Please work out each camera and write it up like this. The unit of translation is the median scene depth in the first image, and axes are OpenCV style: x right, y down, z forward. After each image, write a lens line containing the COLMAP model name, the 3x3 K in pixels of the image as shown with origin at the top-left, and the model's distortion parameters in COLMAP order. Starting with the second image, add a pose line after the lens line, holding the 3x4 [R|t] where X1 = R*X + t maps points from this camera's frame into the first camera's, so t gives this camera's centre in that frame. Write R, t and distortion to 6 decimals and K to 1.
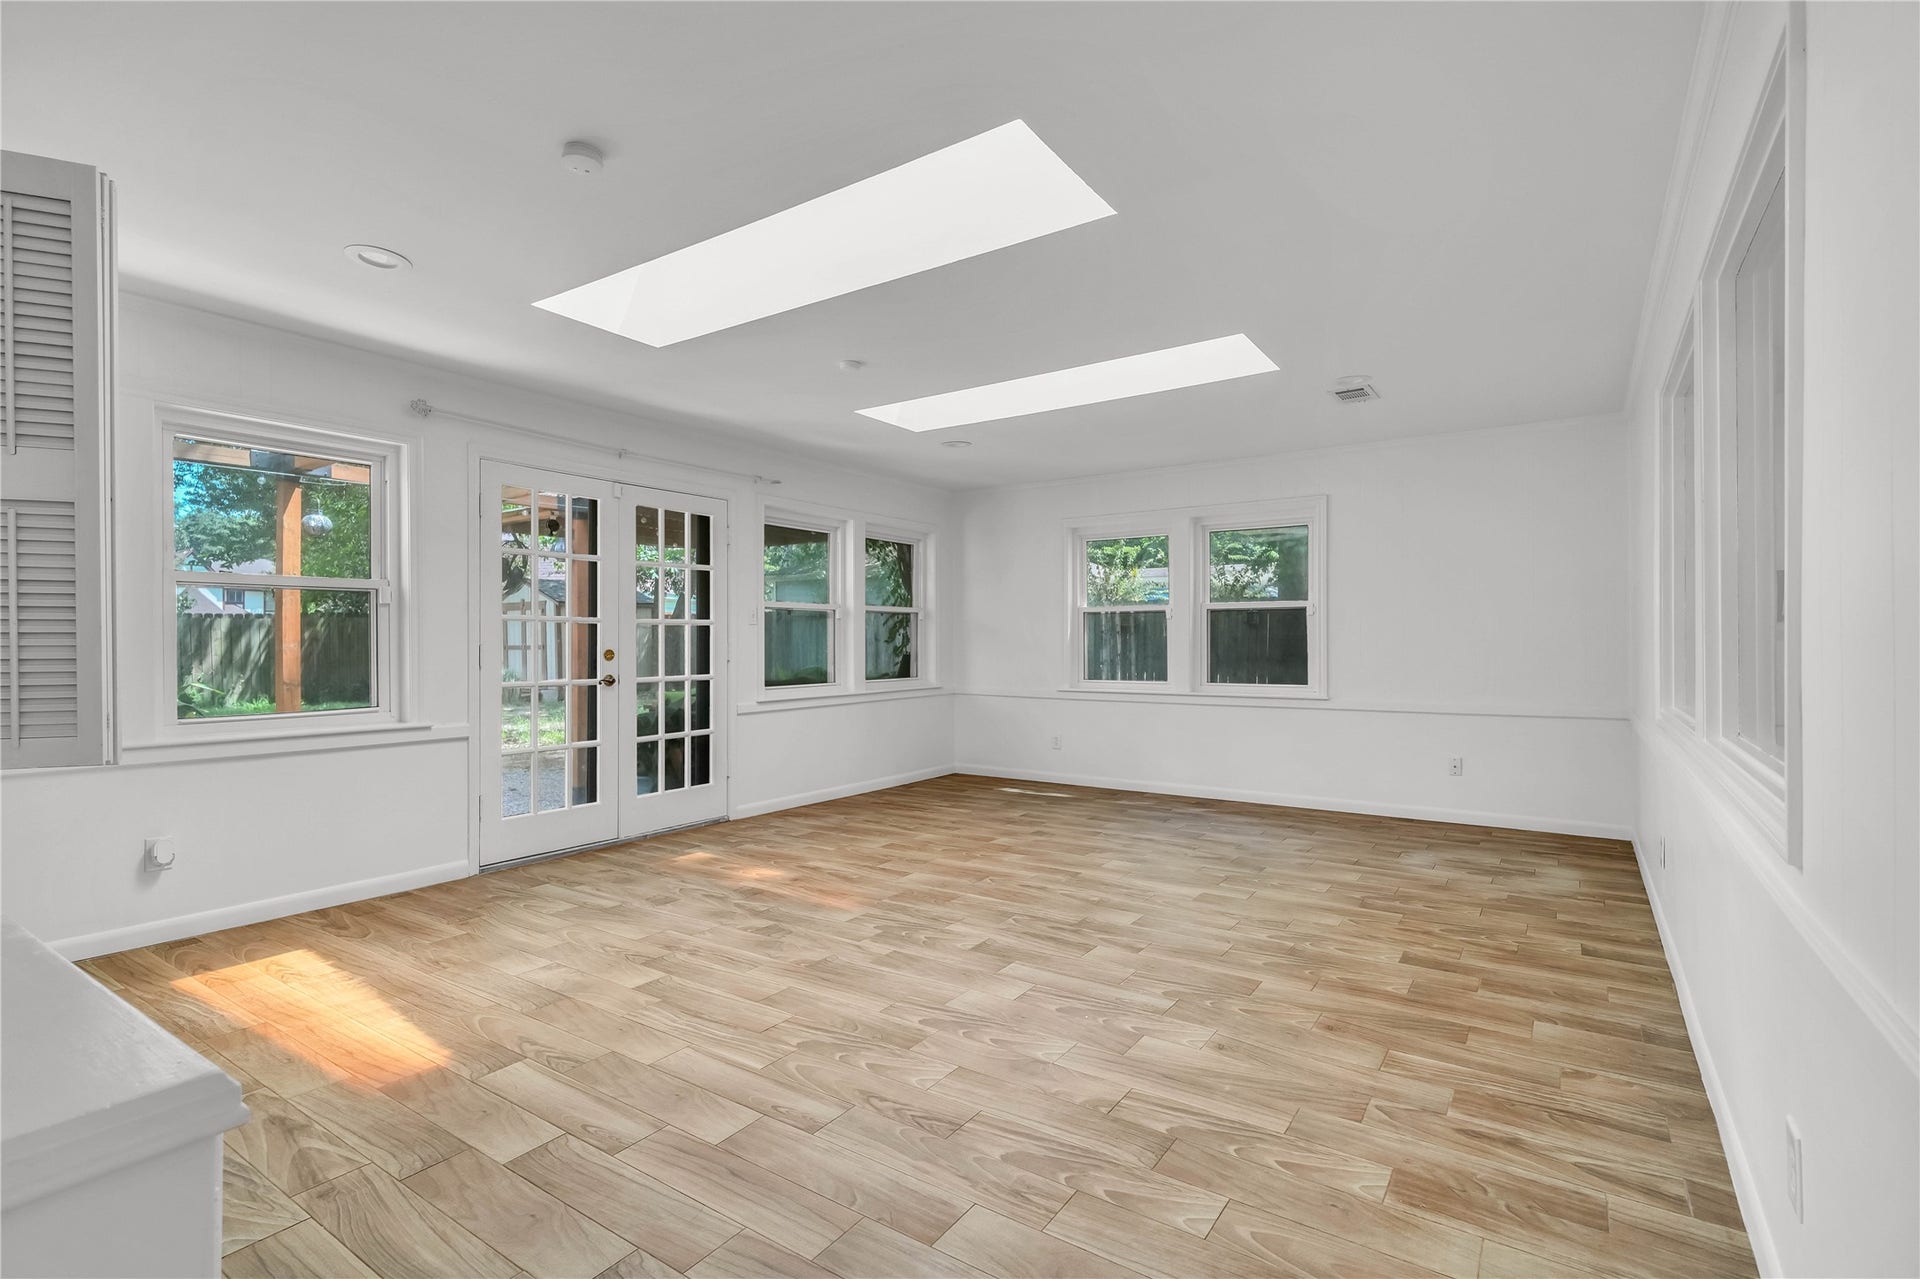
lens RADIAL K [[898.6, 0, 967.3], [0, 898.6, 643.5], [0, 0, 1]] dist [0.002452, -0.006144]
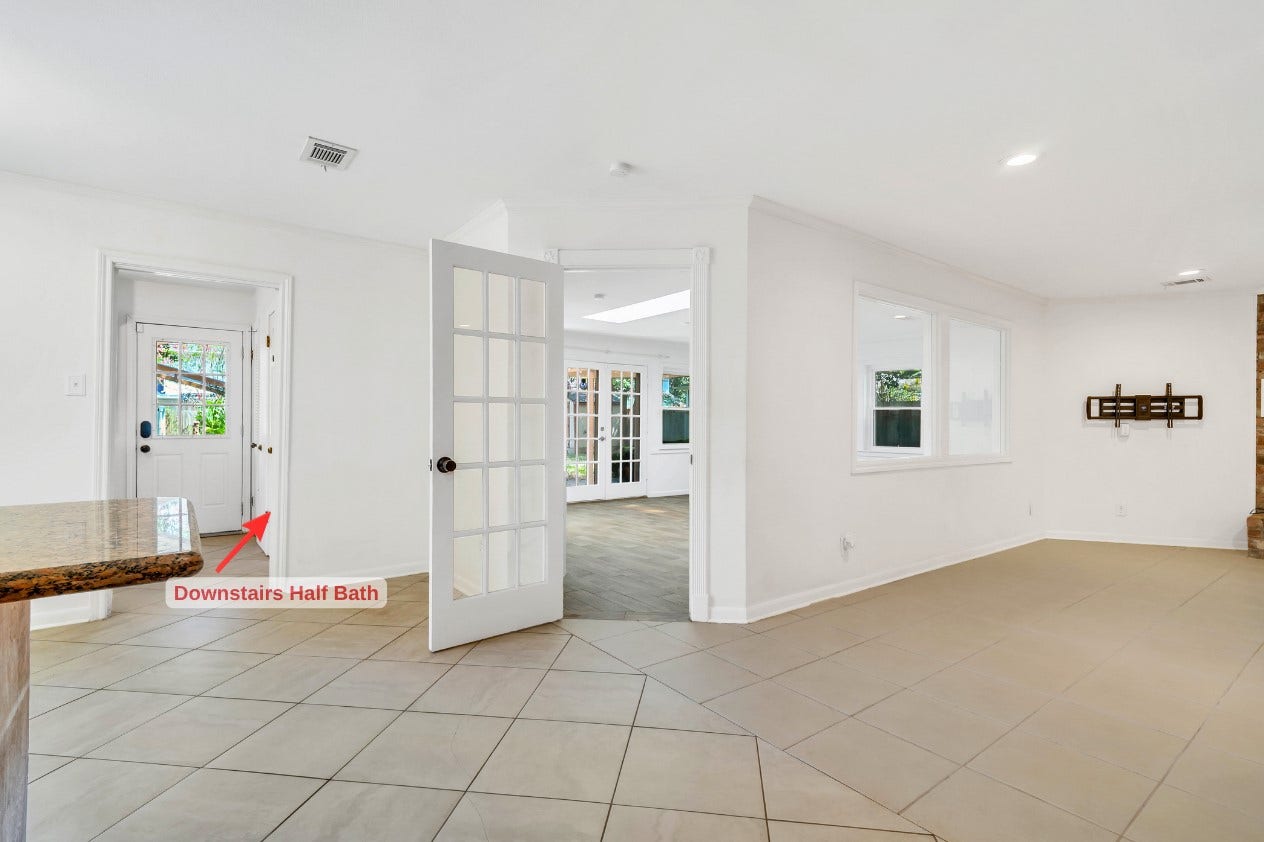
lens RADIAL K [[591.6, 0, 630.4], [0, 591.6, 417.3], [0, 0, 1]] dist [0.002452, -0.006144]
pose [[0.947966, 0.004052, -0.318347, 0.213824], [-0.008034, 0.999905, -0.011195, -0.002014], [0.318271, 0.013169, 0.947908, -0.570502]]
